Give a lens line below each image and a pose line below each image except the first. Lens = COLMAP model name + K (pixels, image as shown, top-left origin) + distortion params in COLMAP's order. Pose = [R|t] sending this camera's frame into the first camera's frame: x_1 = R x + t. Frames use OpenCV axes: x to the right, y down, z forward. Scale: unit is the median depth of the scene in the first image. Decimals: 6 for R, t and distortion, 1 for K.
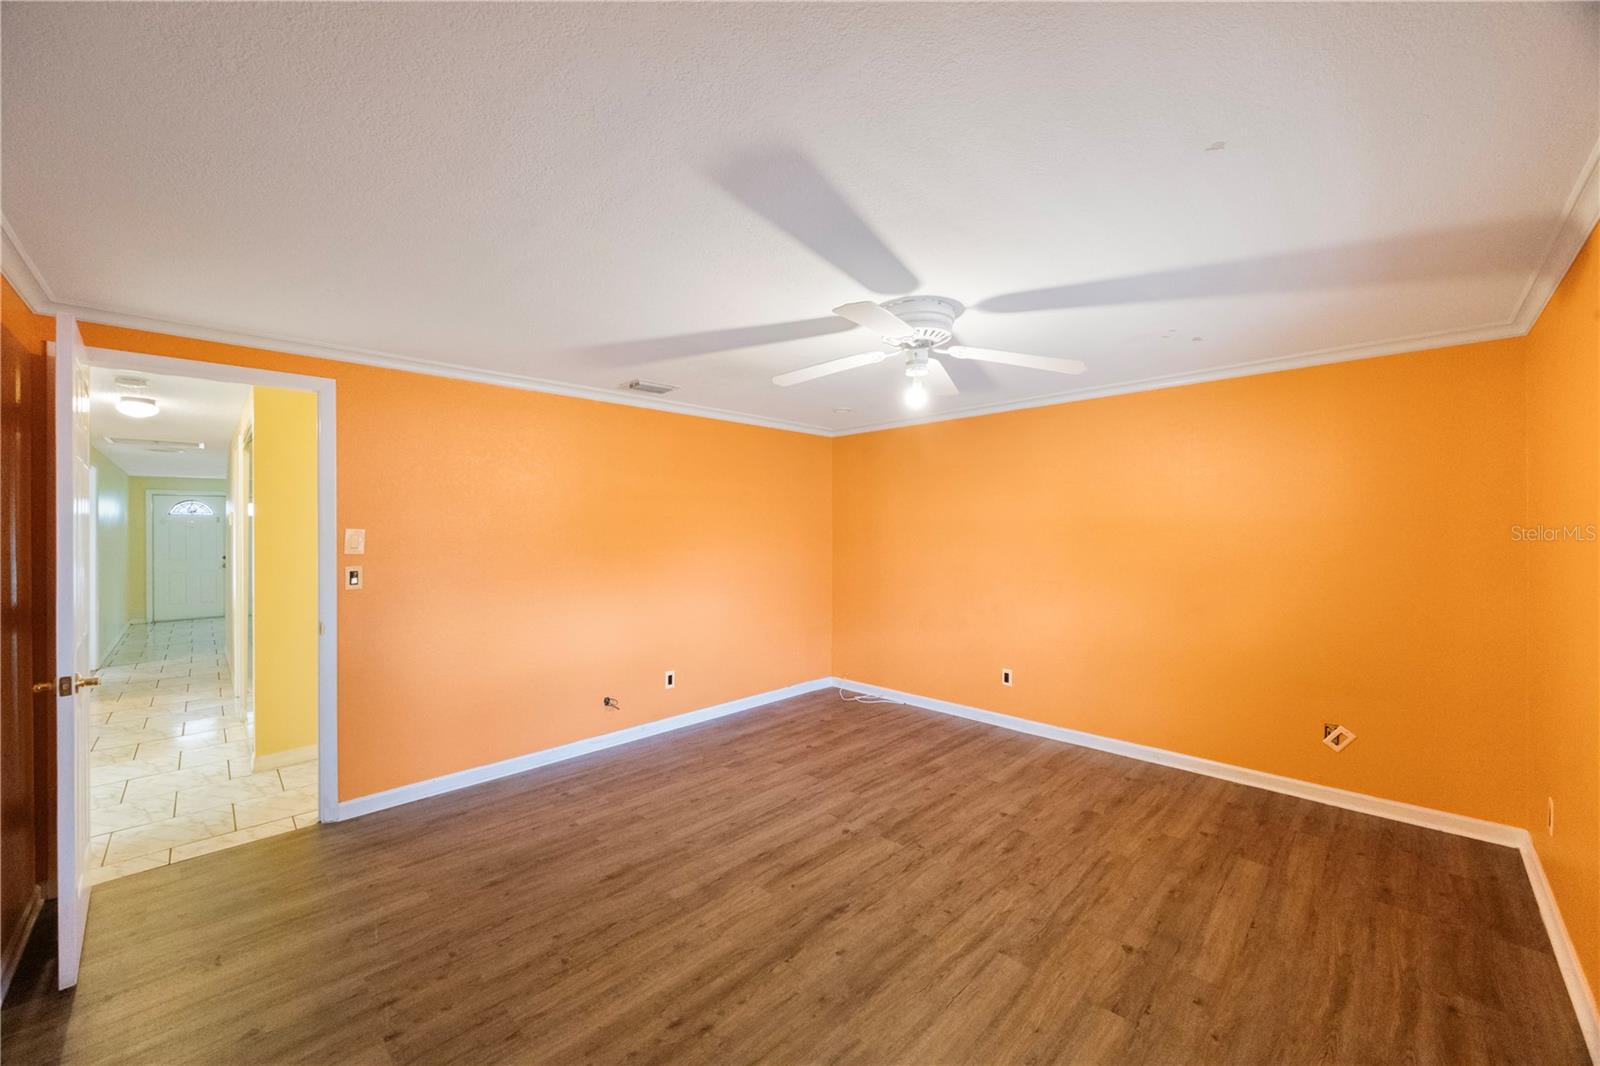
lens RADIAL K [[633.2, 0, 835.5], [0, 633.2, 535.2], [0, 0, 1]] dist [-0.002469, 0.000090]
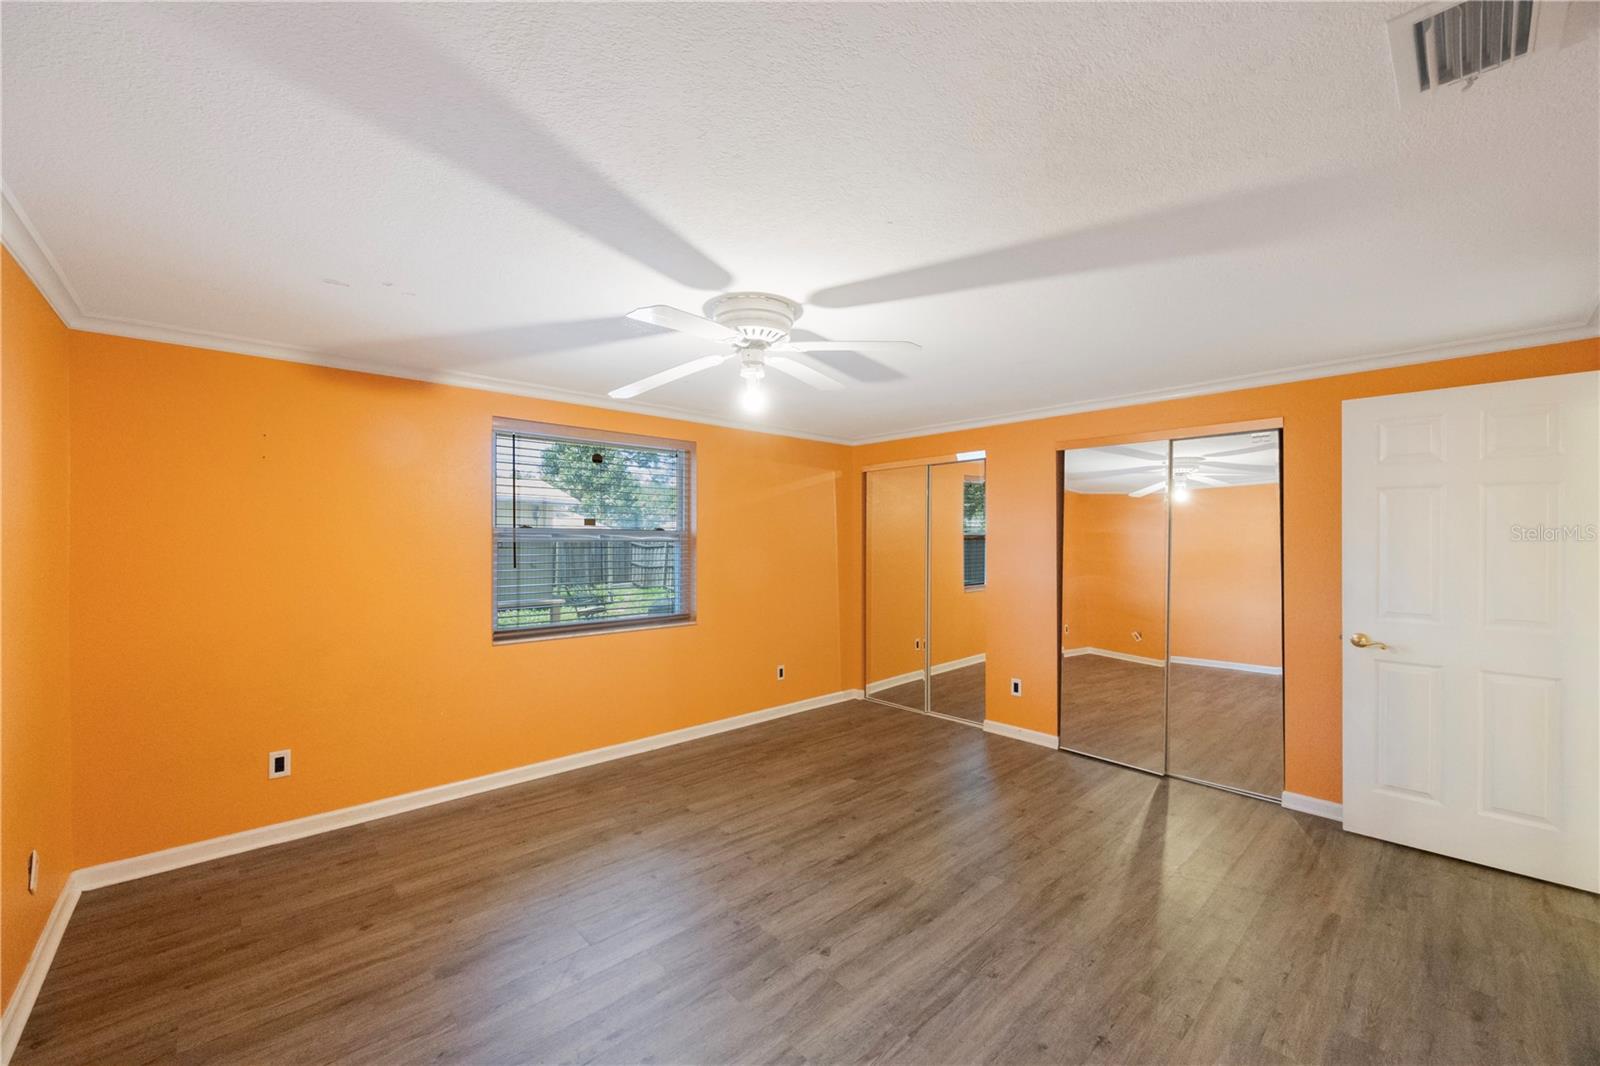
lens RADIAL K [[607.3, 0, 796.1], [0, 607.3, 529.9], [0, 0, 1]] dist [-0.001333, -0.000092]
pose [[-0.994651, 0.004814, 0.103177, -0.023630], [0.004359, 0.999980, -0.004639, -0.011497], [-0.103197, -0.004165, -0.994652, 1.653450]]
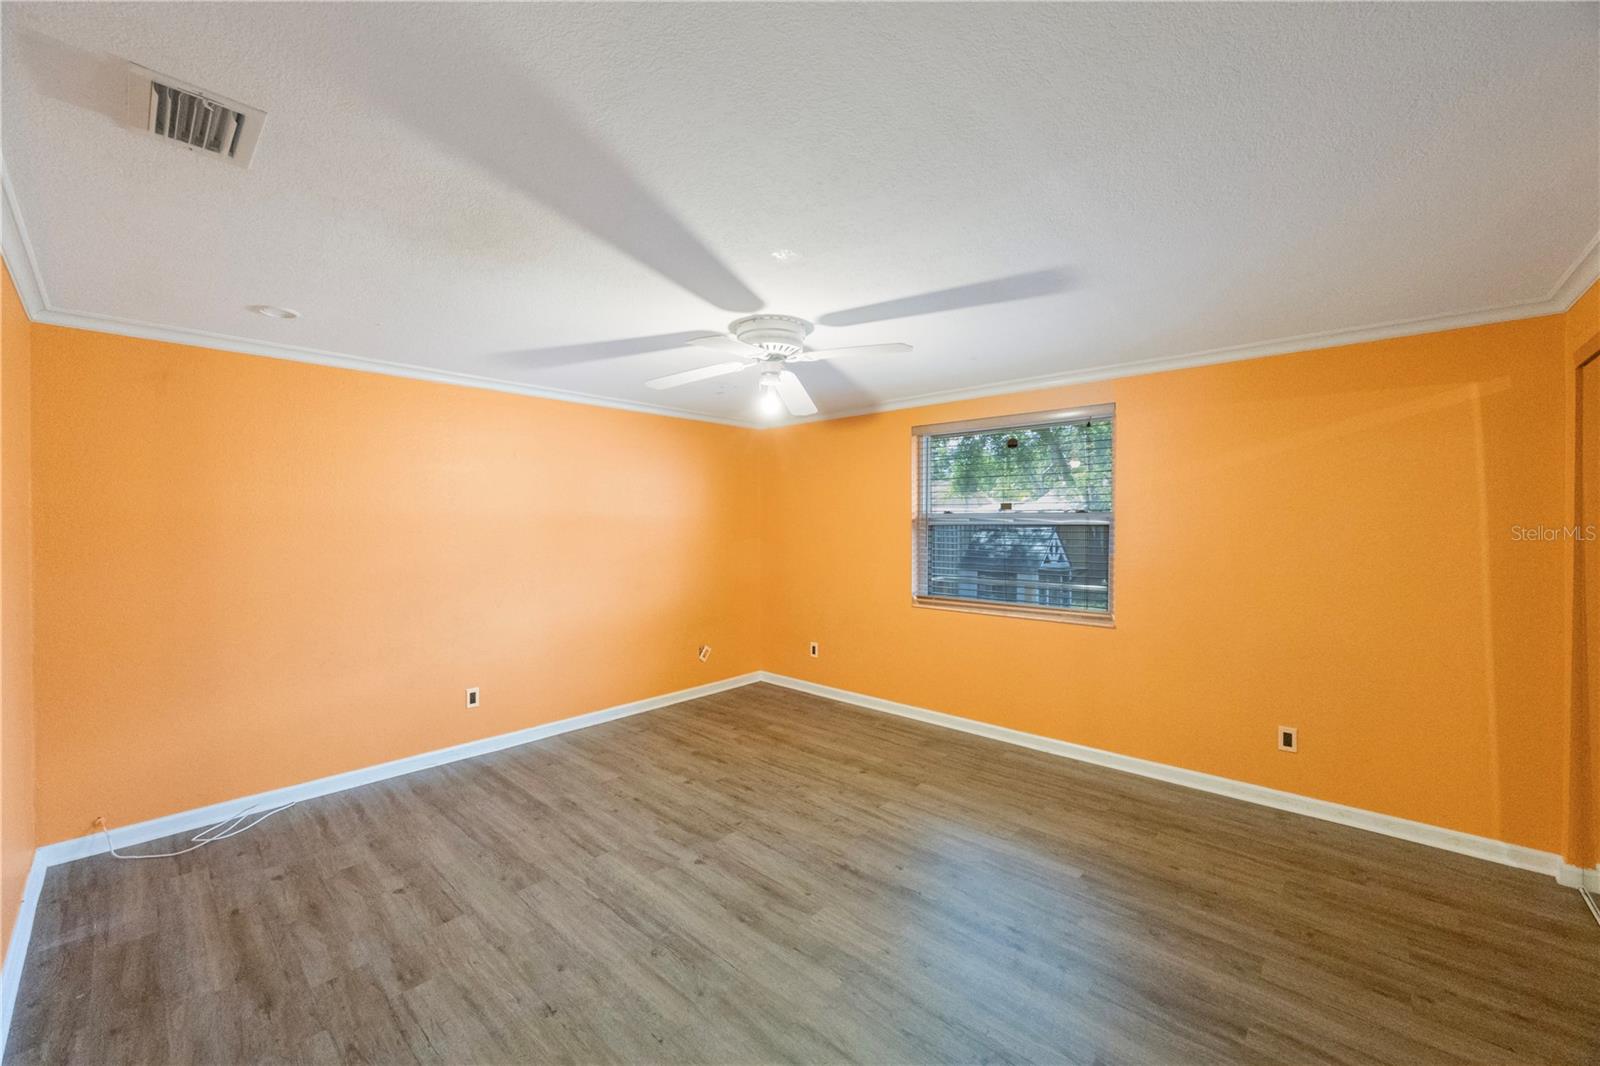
lens RADIAL K [[603.8, 0, 800.0], [0, 603.8, 533.0], [0, 0, 1]] dist [-0.005507, 0.000402]
pose [[-0.015326, -0.012821, 0.999800, -0.801208], [0.011954, 0.999844, 0.013005, -0.000907], [-0.999811, 0.012150, -0.015170, 0.844645]]
